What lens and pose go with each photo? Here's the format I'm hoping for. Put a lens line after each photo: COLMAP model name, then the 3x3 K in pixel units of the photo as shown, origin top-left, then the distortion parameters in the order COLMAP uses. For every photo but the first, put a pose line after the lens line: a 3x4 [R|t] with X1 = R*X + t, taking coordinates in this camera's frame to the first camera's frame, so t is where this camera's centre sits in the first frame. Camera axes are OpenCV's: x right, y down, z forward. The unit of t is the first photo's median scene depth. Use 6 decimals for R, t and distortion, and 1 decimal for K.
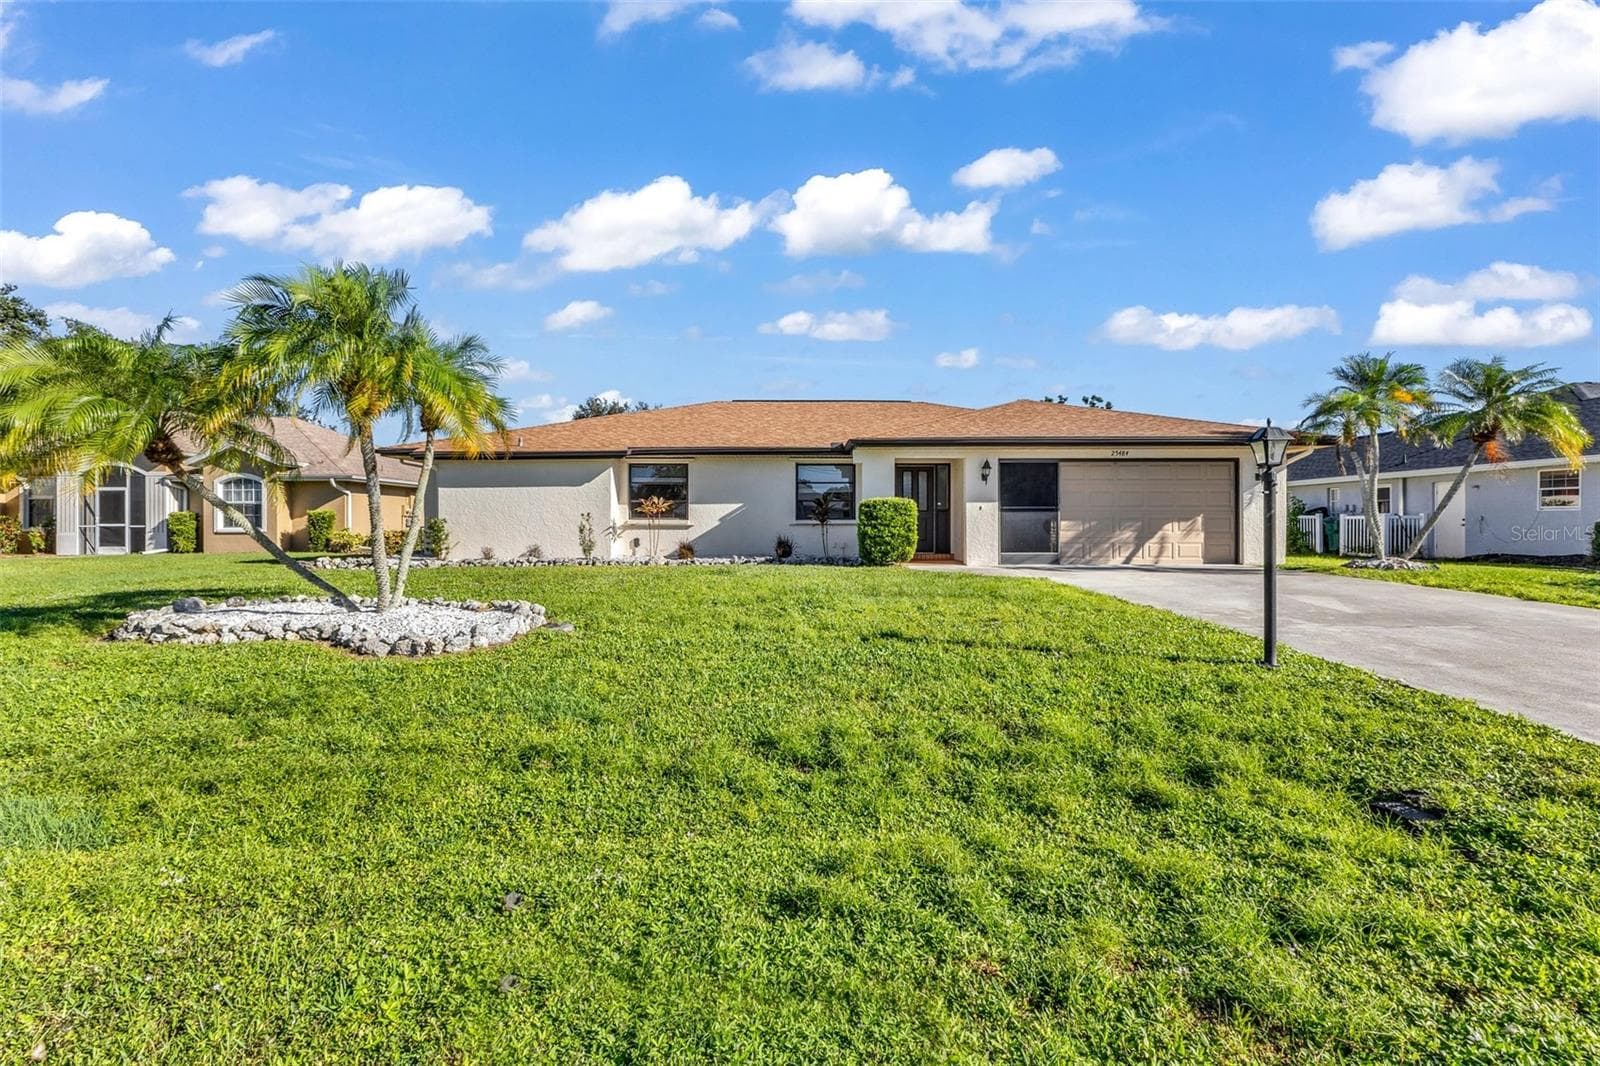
lens RADIAL K [[719.5, 0, 800.0], [0, 719.5, 533.0], [0, 0, 1]] dist [-0.001659, 0.012381]
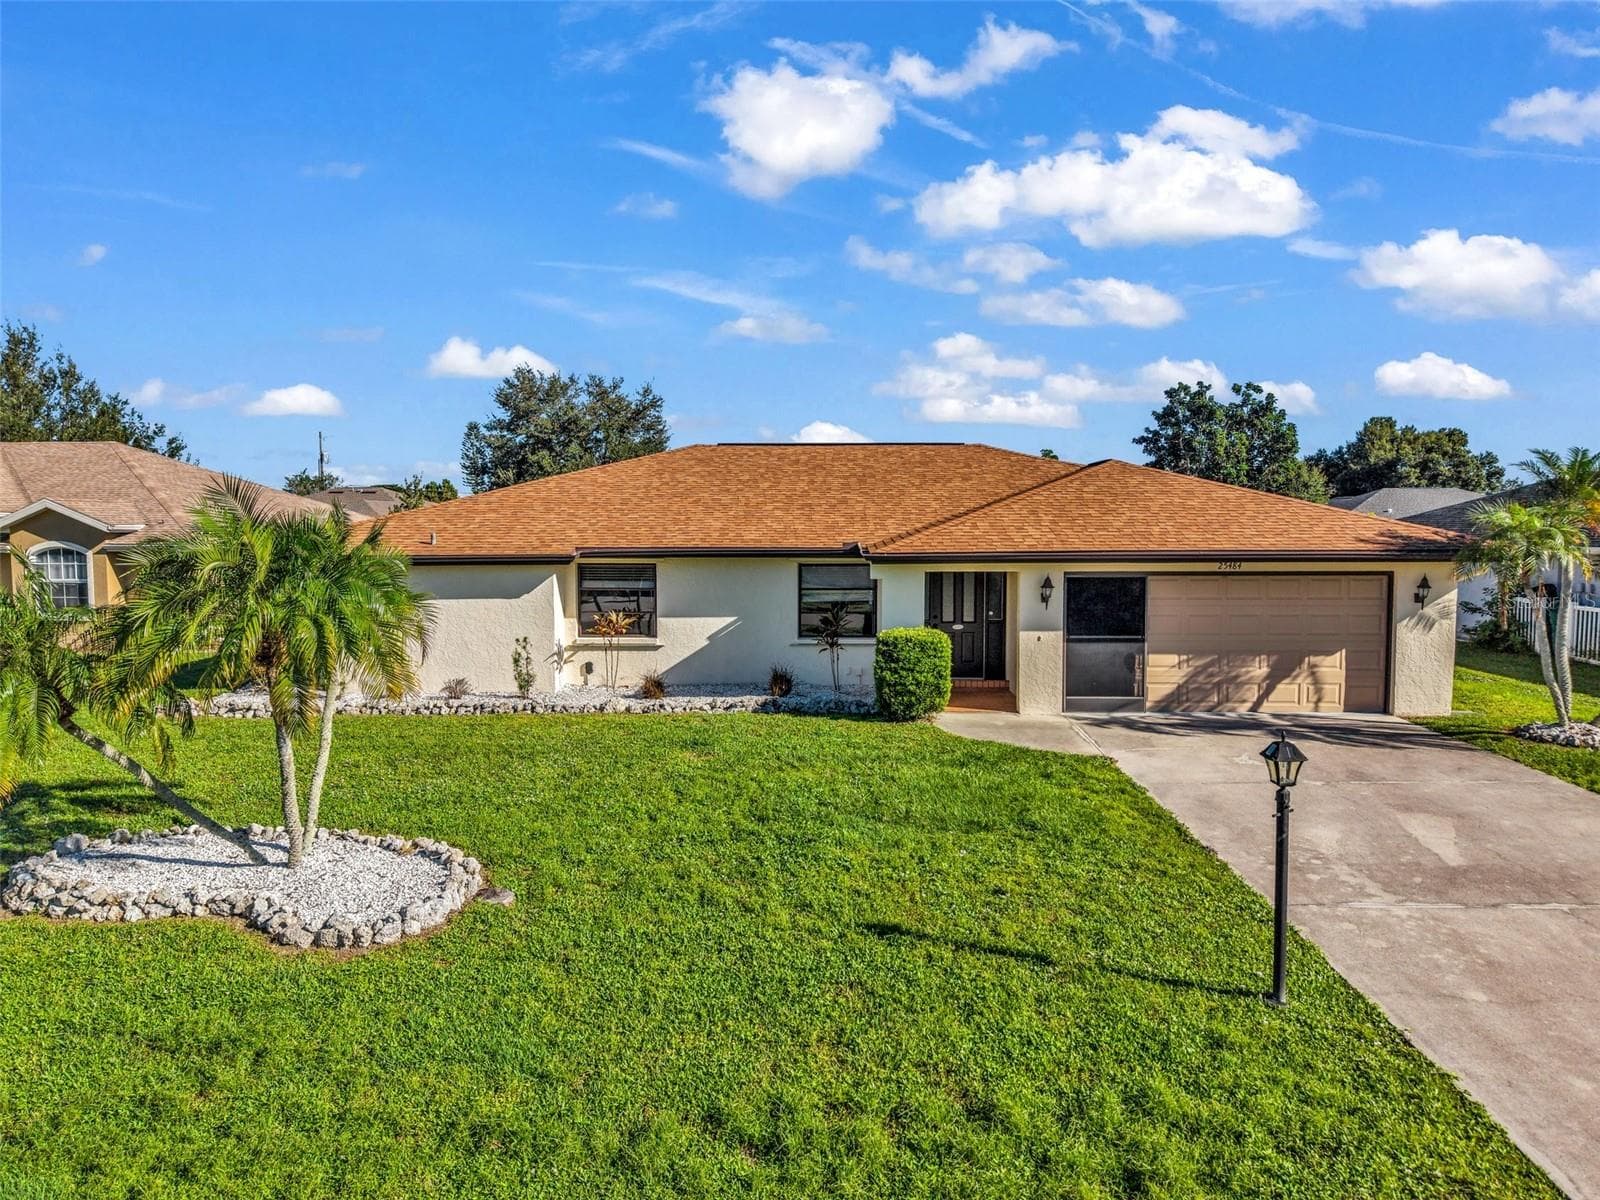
lens RADIAL K [[1073.1, 0, 798.1], [0, 1073.1, 597.1], [0, 0, 1]] dist [0.030220, -0.030444]
pose [[0.999435, 0.002495, -0.033533, 0.035846], [0.000101, 0.997017, 0.077176, -0.166902], [0.033625, -0.077136, 0.996453, -0.131533]]
